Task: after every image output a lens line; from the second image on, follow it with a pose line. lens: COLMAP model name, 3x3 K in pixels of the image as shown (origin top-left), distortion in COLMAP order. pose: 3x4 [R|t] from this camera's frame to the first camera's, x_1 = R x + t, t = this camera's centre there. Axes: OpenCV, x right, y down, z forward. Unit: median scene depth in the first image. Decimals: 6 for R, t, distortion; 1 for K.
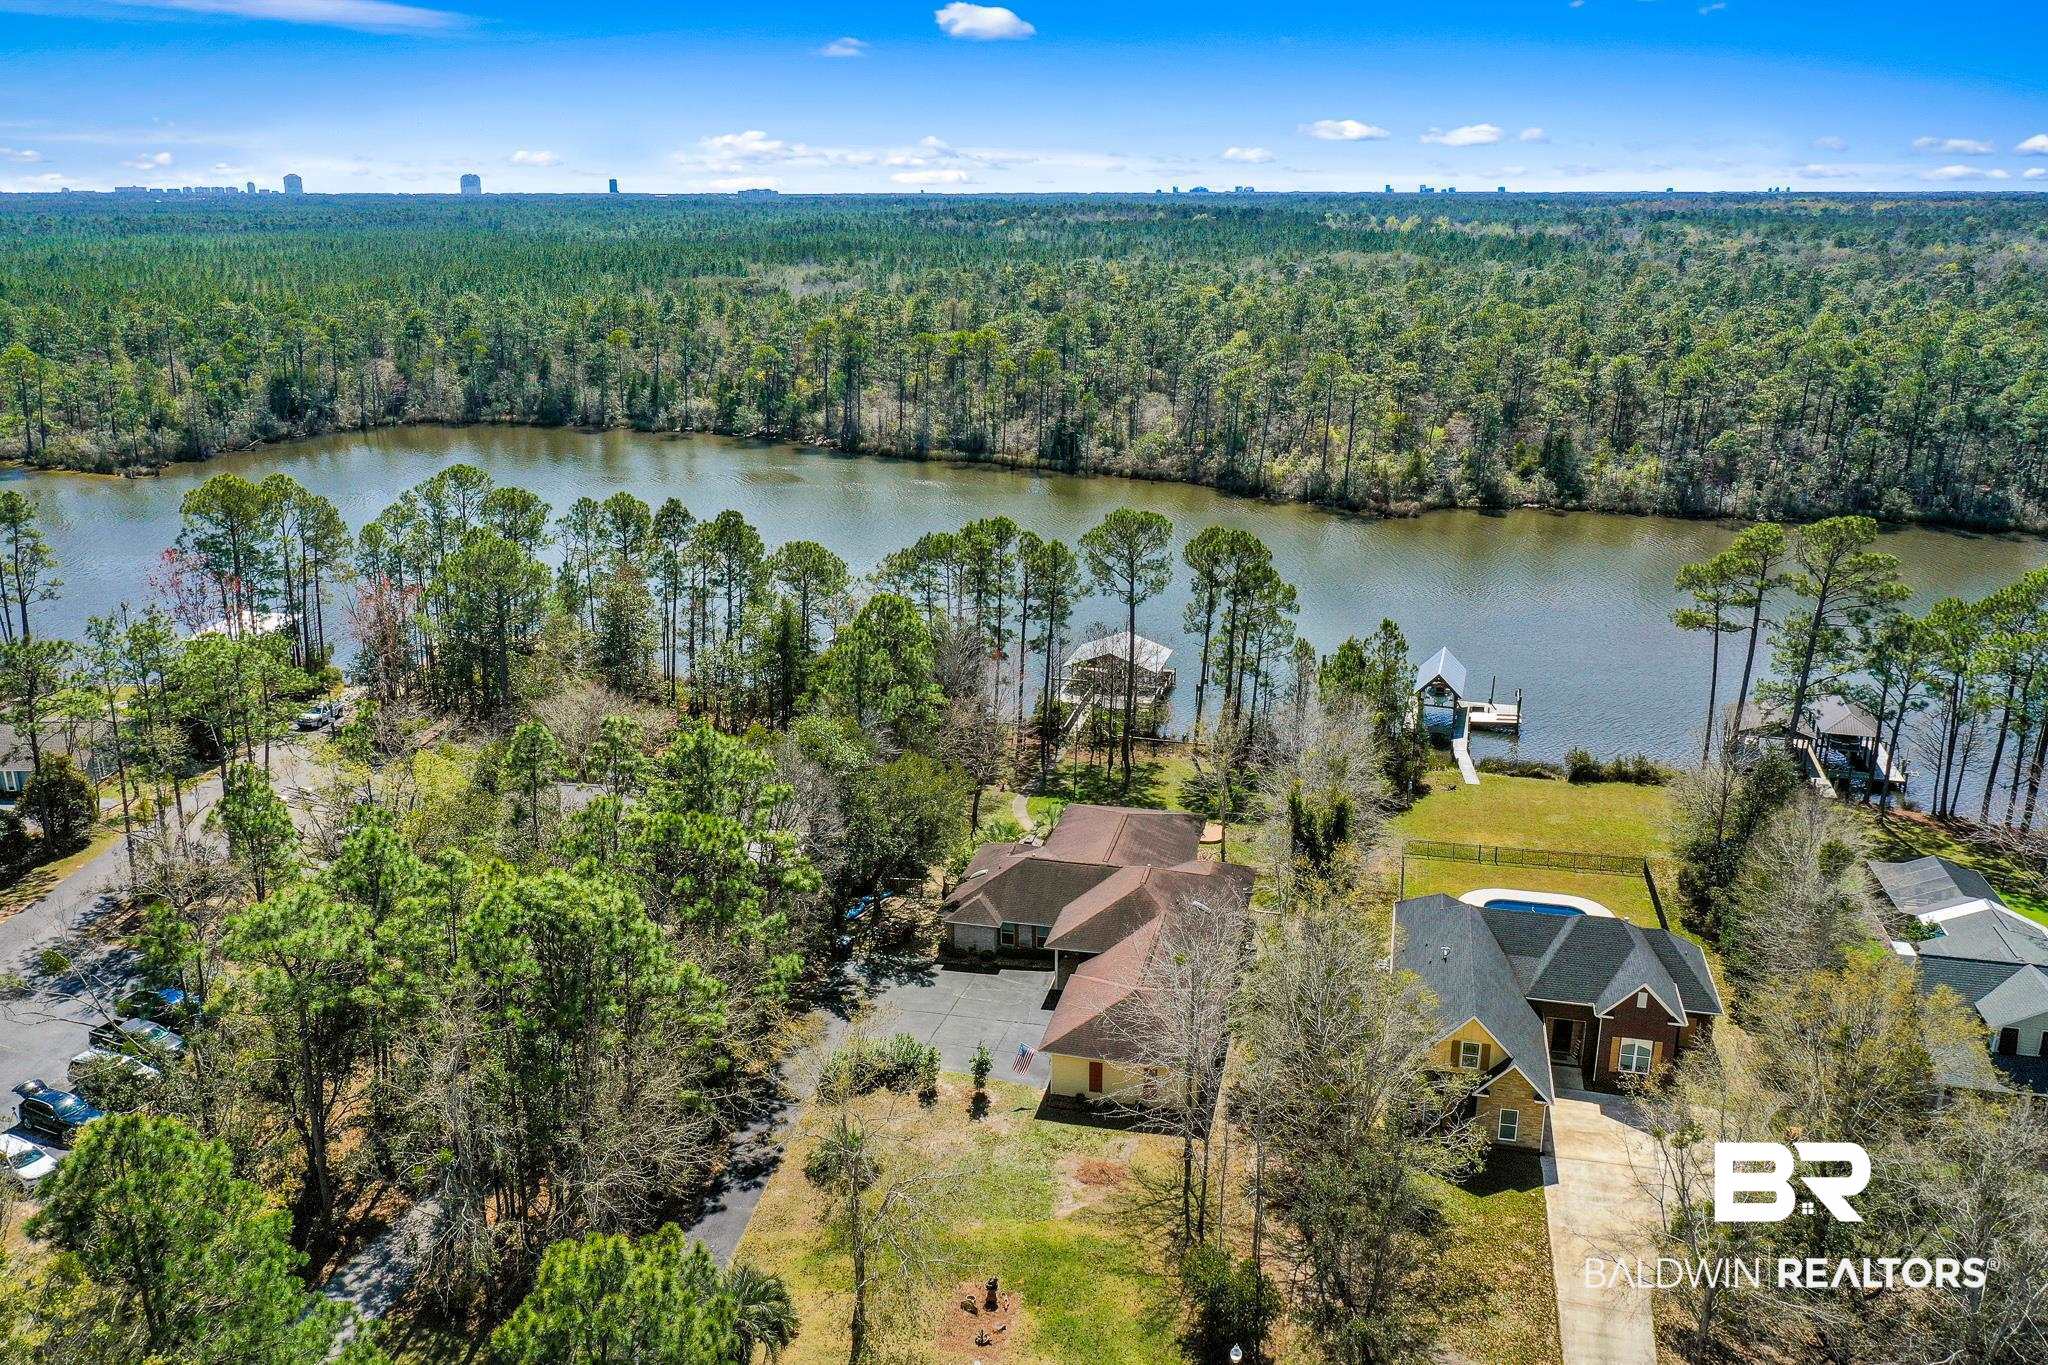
lens RADIAL K [[1649.5, 0, 1022.7], [0, 1649.5, 674.3], [0, 0, 1]] dist [-0.000325, 0.001482]
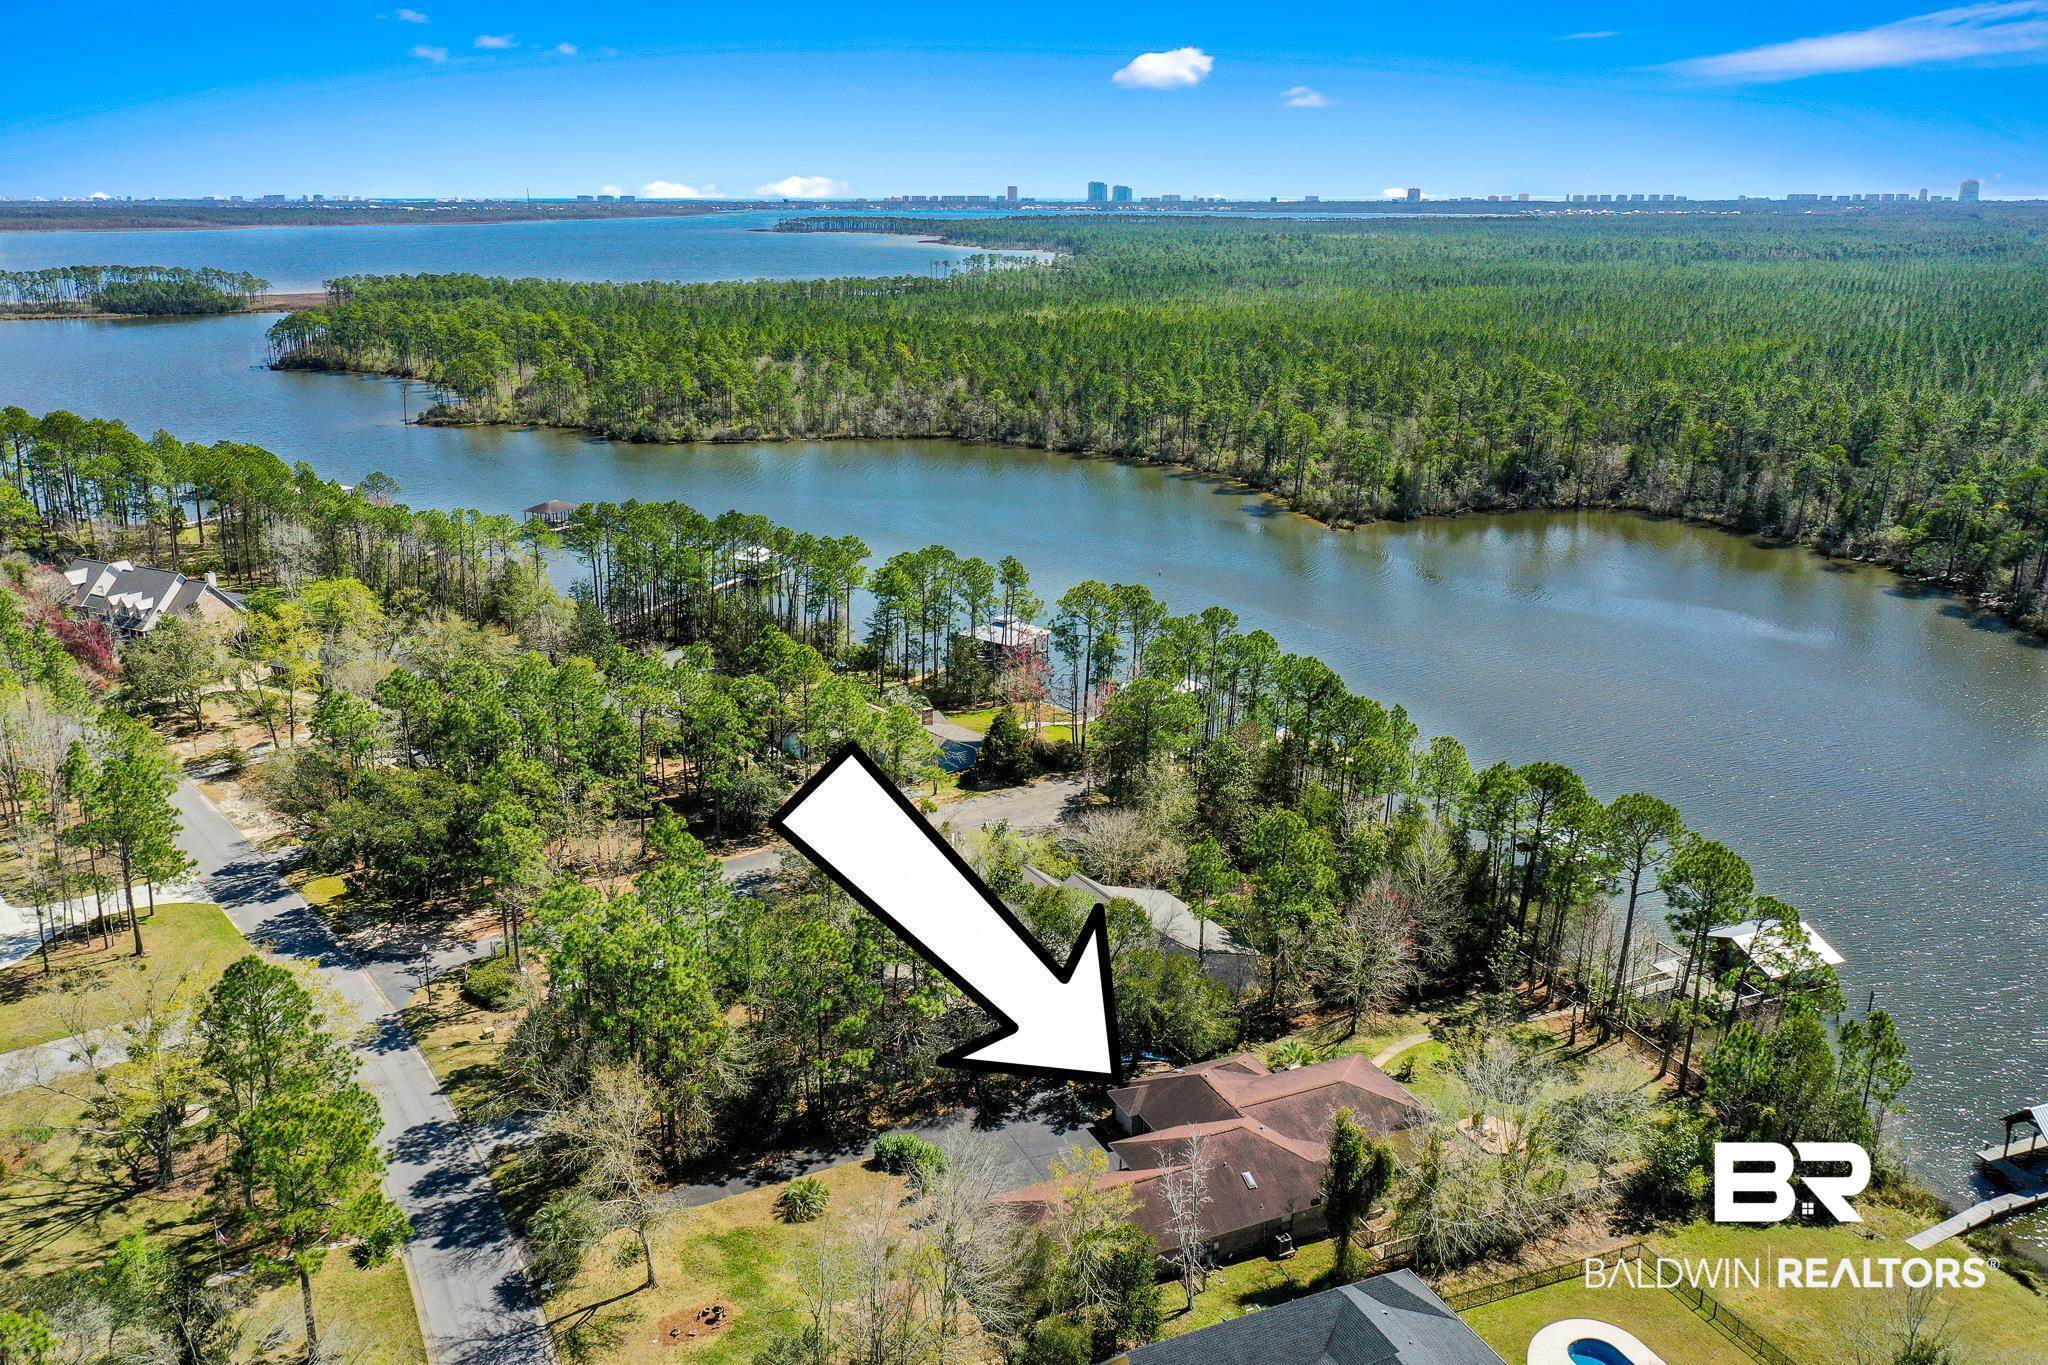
lens RADIAL K [[1649.5, 0, 1022.7], [0, 1649.5, 674.3], [0, 0, 1]] dist [-0.000325, 0.001482]
pose [[0.611144, 0.235020, -0.755823, 0.560248], [-0.236688, 0.965471, 0.108828, -0.194484], [0.755303, 0.112385, 0.645668, 0.106884]]
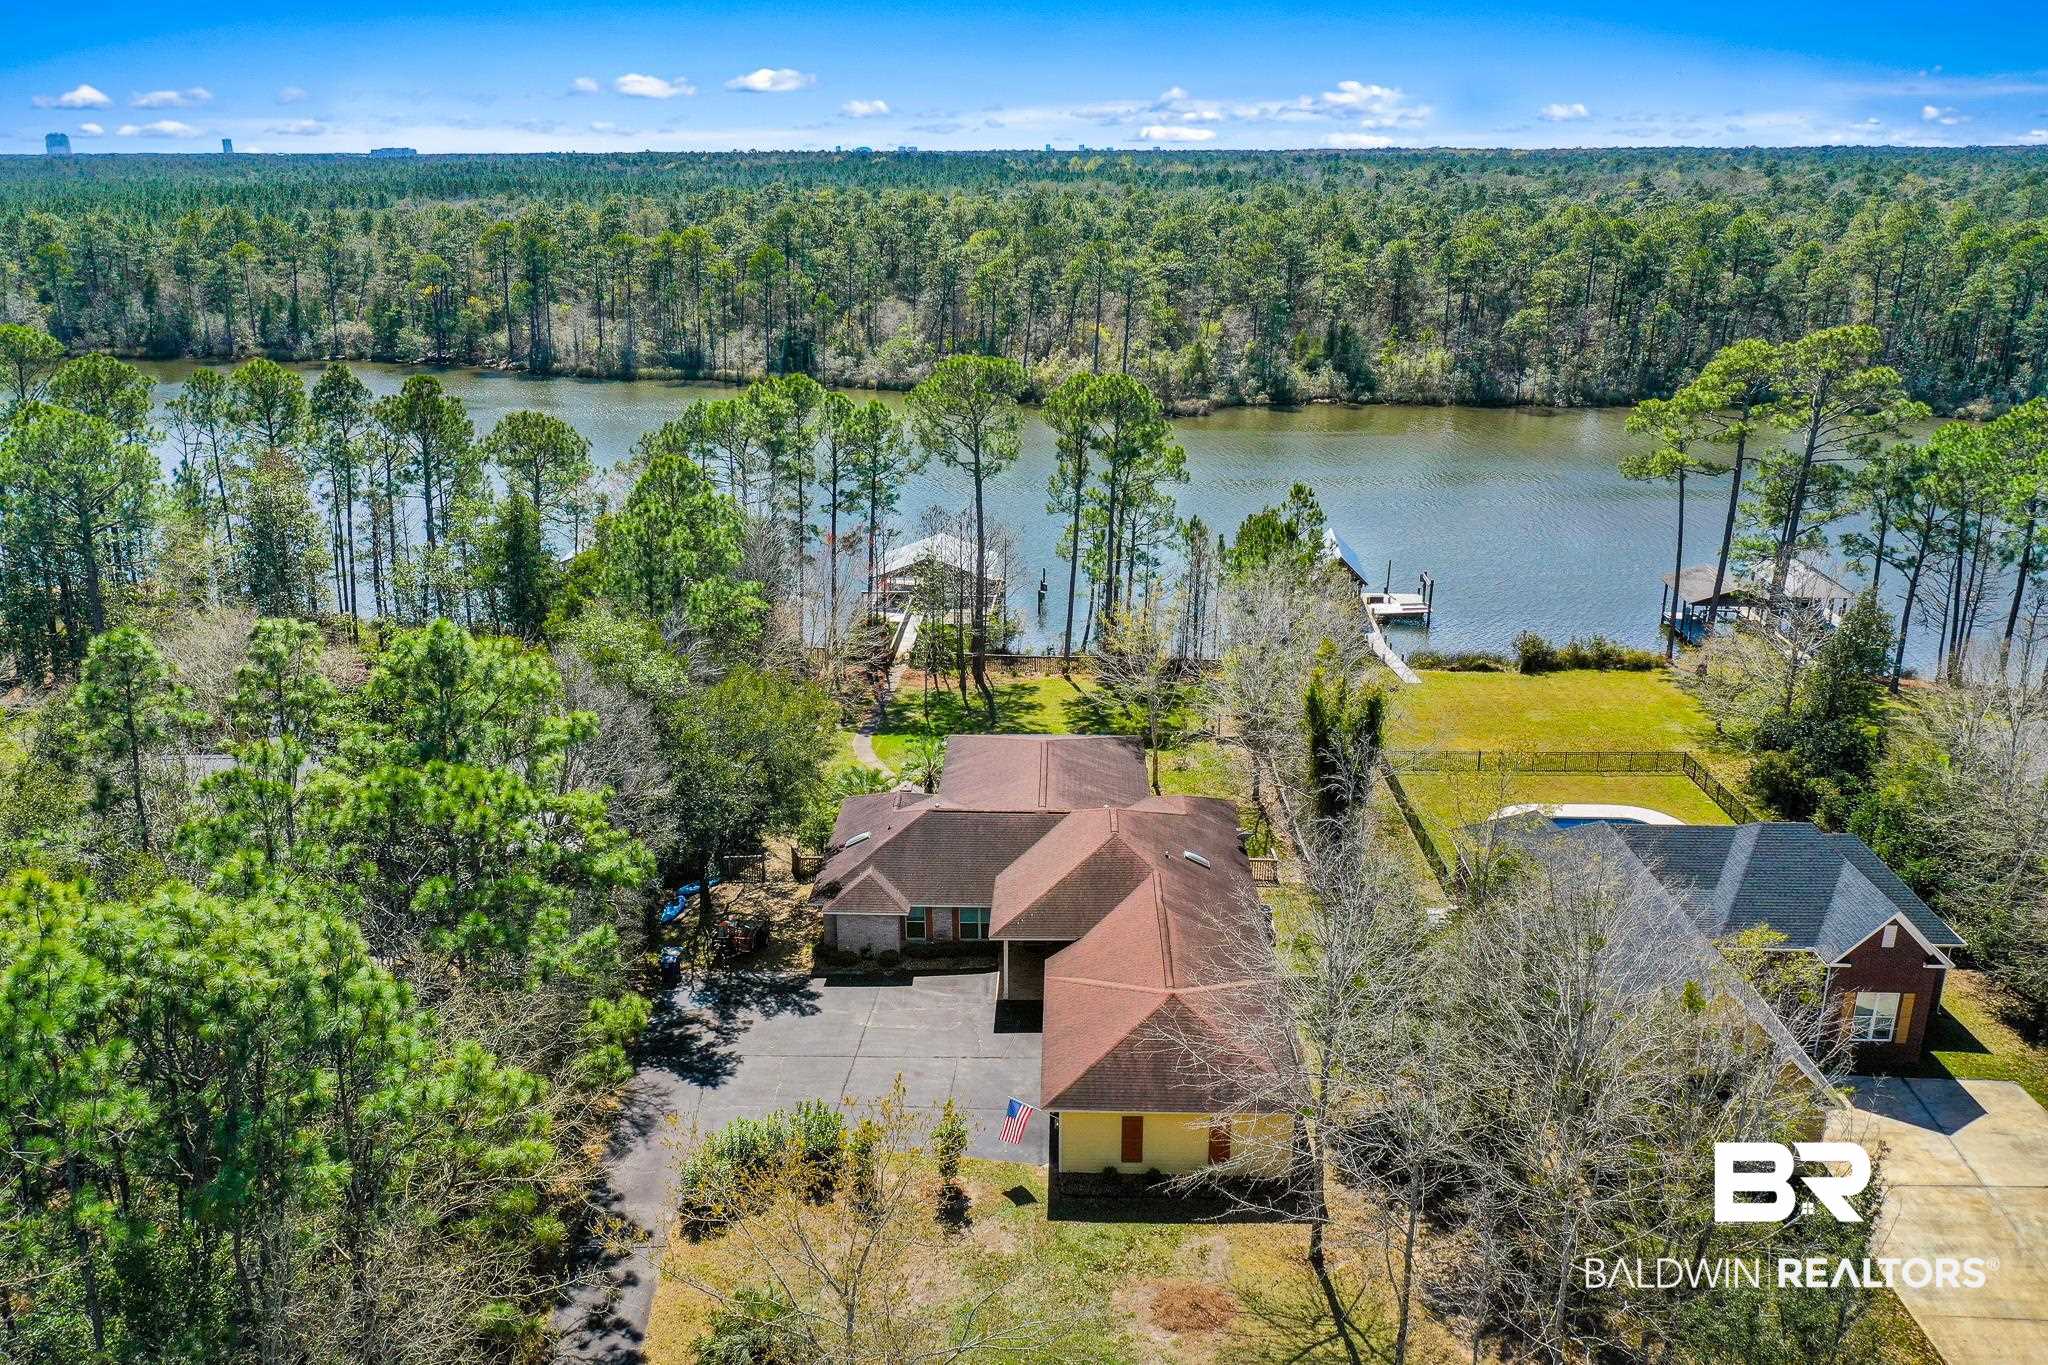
lens RADIAL K [[1649.5, 0, 1022.7], [0, 1649.5, 674.3], [0, 0, 1]] dist [-0.000325, 0.001482]
pose [[0.980604, -0.063598, 0.185394, -0.063602], [0.060010, 0.997887, 0.024910, 0.030860], [-0.186586, -0.013302, 0.982349, 0.245735]]
